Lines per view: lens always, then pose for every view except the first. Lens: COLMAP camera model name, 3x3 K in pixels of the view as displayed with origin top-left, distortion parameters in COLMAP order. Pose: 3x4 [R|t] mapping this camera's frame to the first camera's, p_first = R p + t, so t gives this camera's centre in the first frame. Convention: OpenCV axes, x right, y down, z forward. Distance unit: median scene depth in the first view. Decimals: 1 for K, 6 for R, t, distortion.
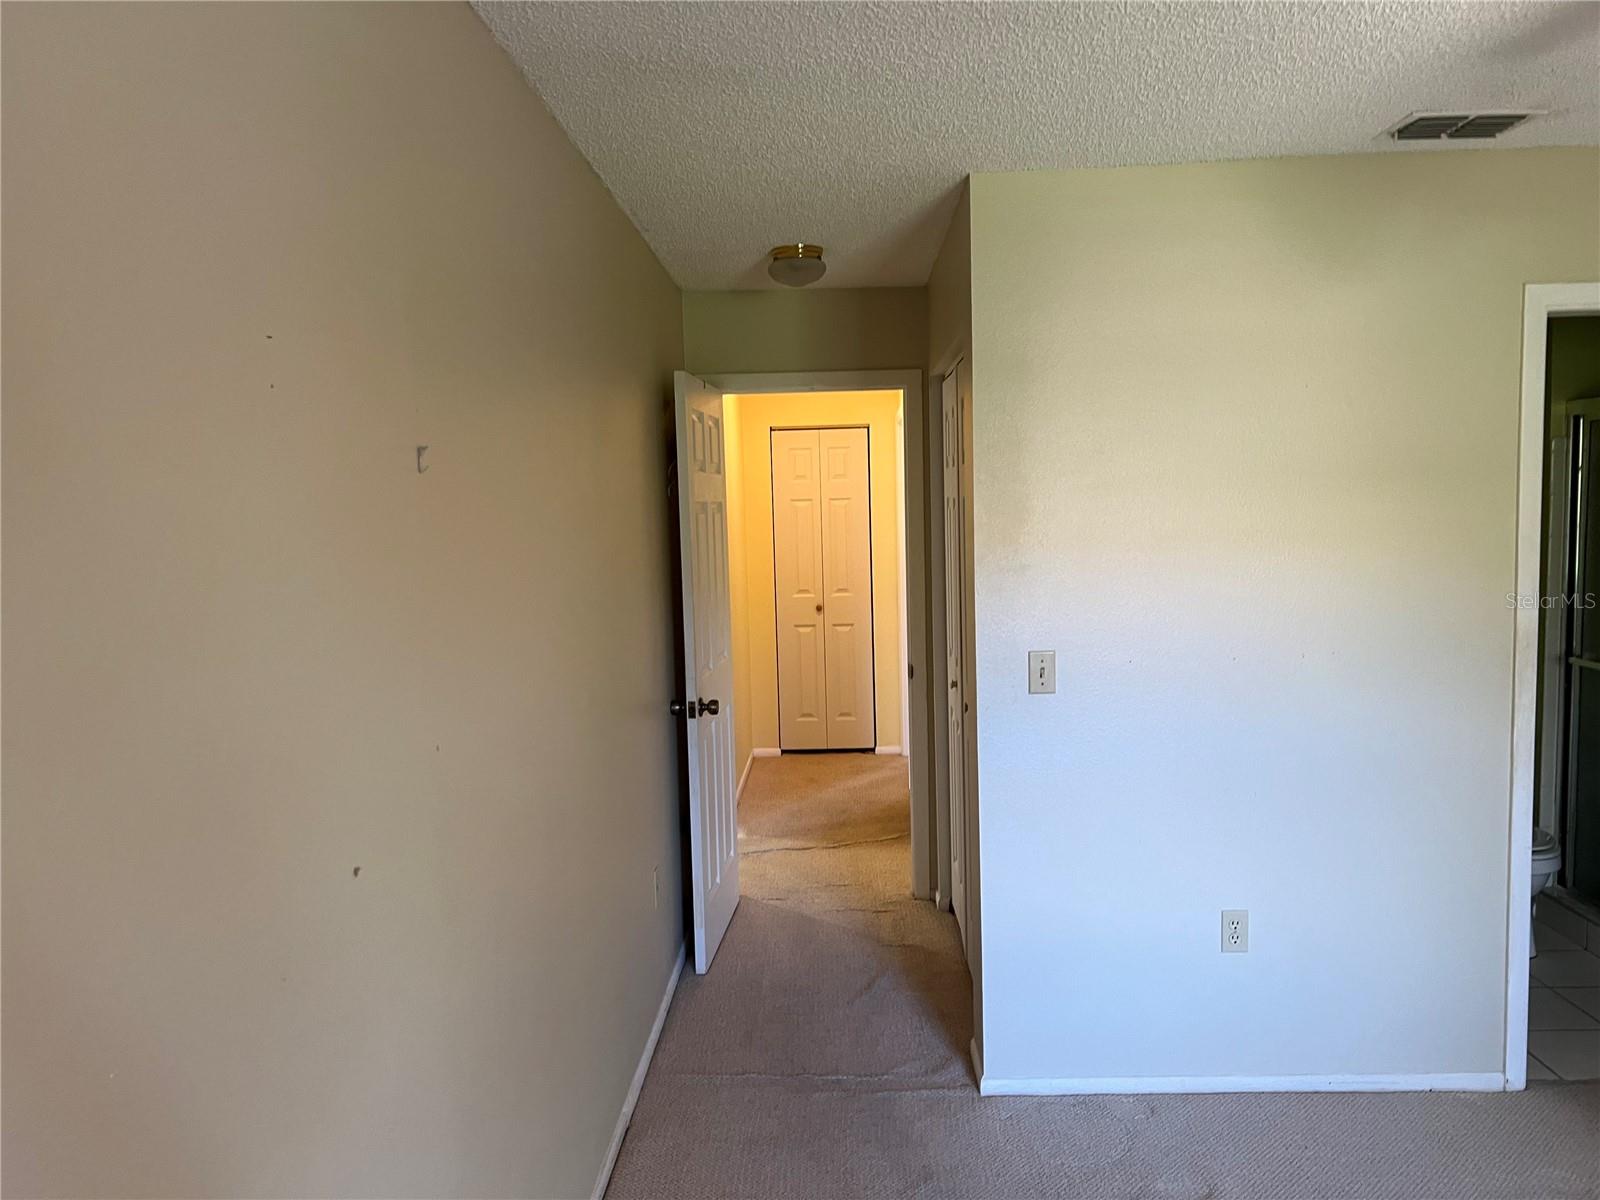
lens RADIAL K [[1187.5, 0, 800.6], [0, 1187.5, 611.6], [0, 0, 1]] dist [0.082128, -0.095937]
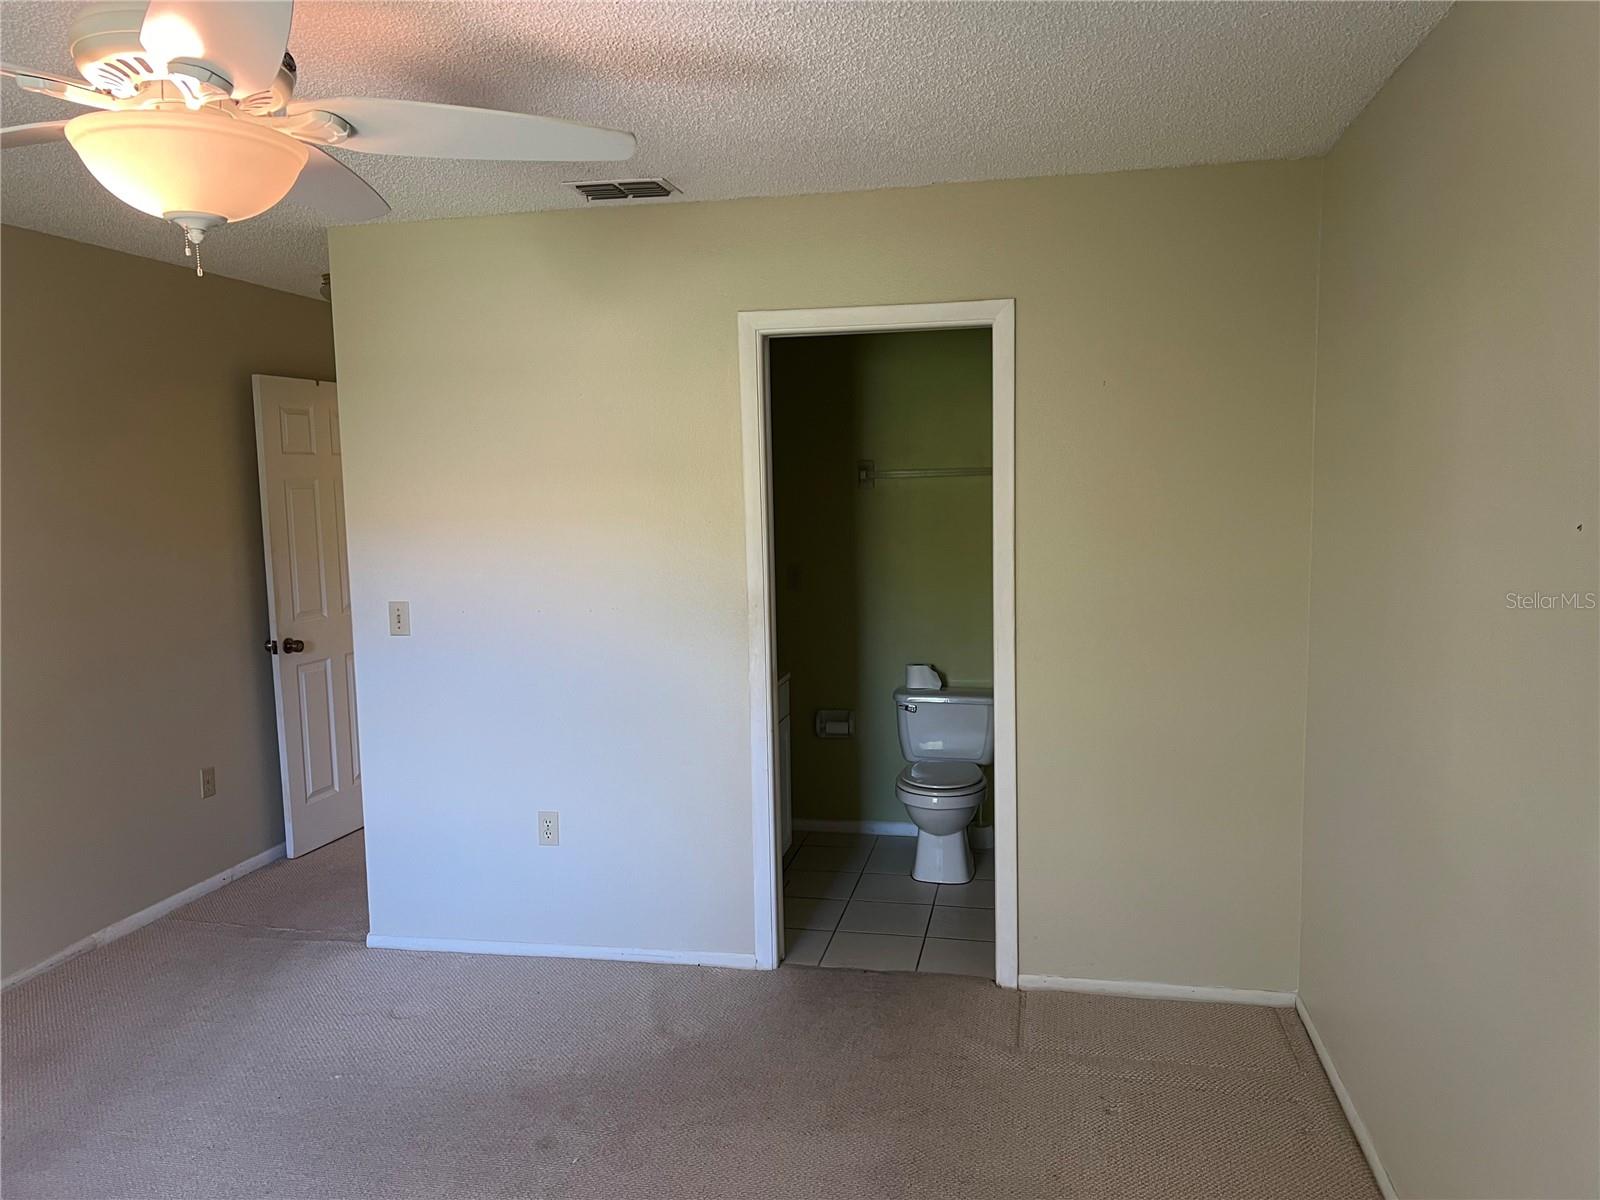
lens RADIAL K [[1187.5, 0, 800.6], [0, 1187.5, 611.6], [0, 0, 1]] dist [0.082128, -0.095937]
pose [[0.985572, 0.026683, -0.167140, 0.629419], [-0.022941, 0.999442, 0.024282, 0.001989], [0.167695, -0.020098, 0.985634, -0.139602]]
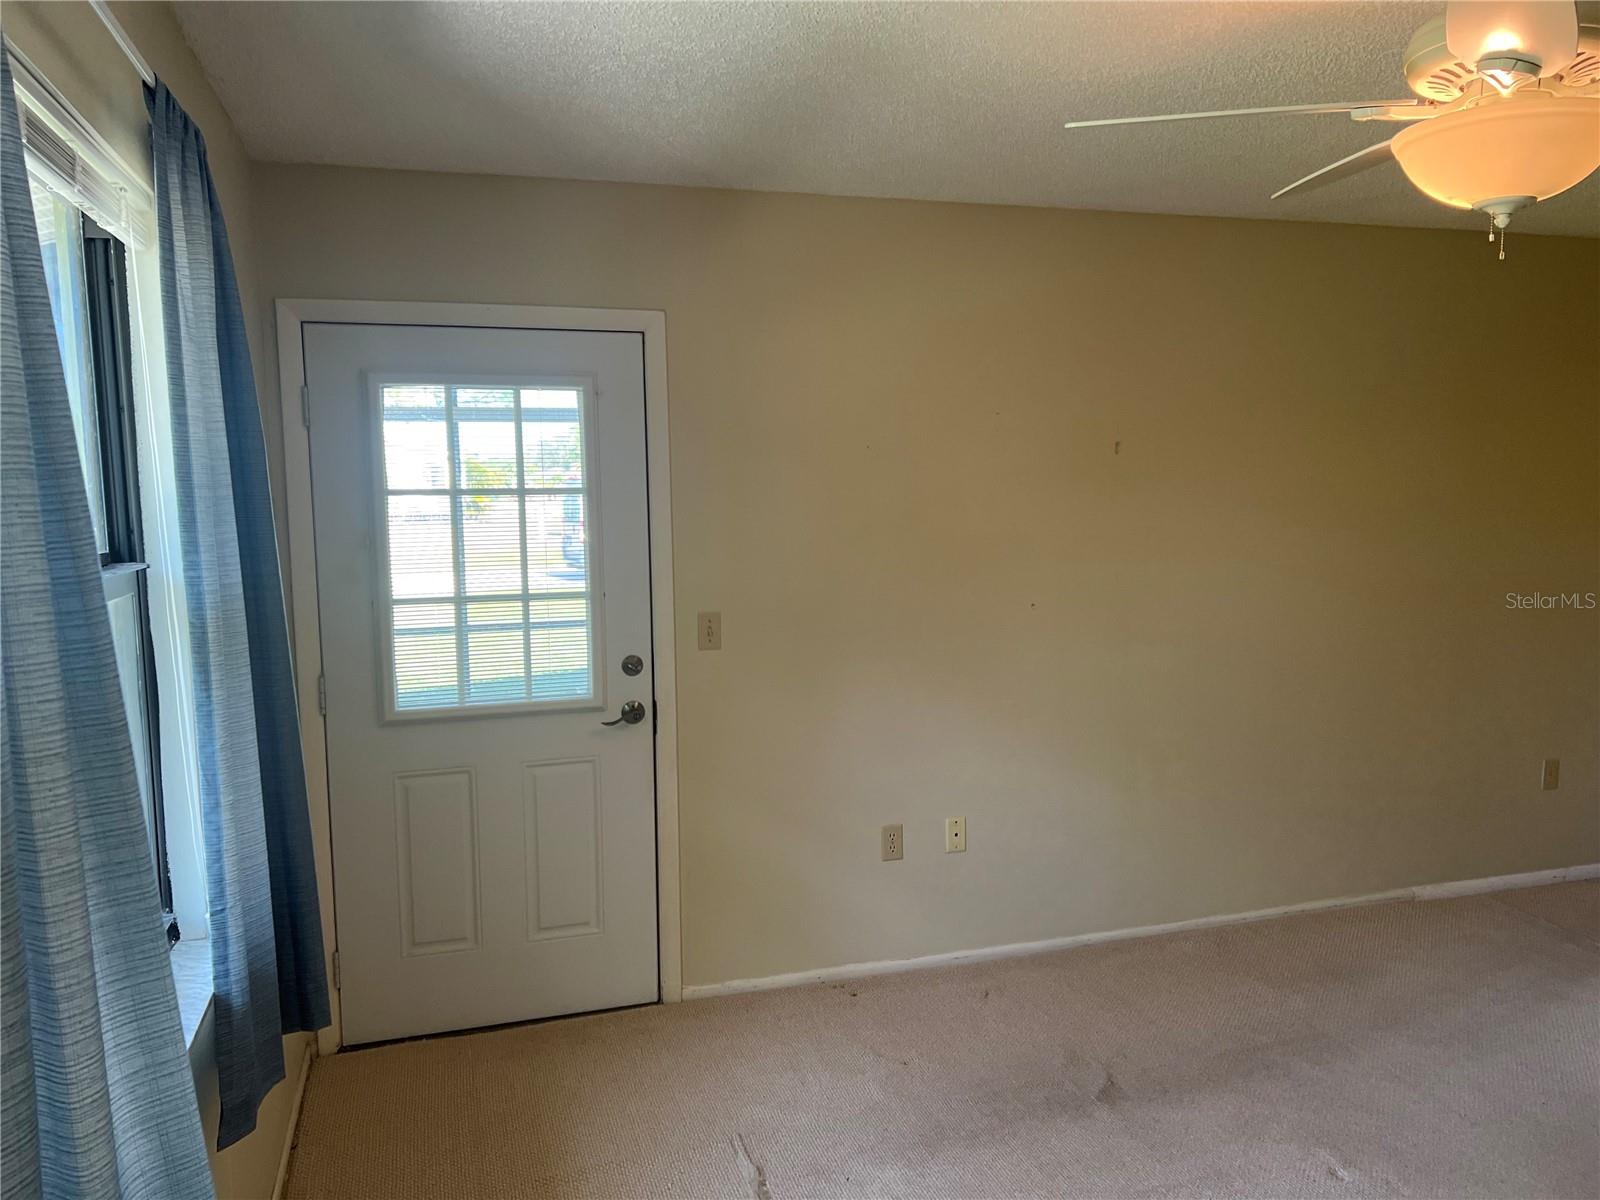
lens RADIAL K [[1187.5, 0, 800.6], [0, 1187.5, 611.6], [0, 0, 1]] dist [0.082128, -0.095937]
pose [[0.320638, 0.122666, -0.939225, 0.682618], [-0.083010, 0.991403, 0.101143, 0.001988], [0.943558, 0.045535, 0.328064, -0.130963]]
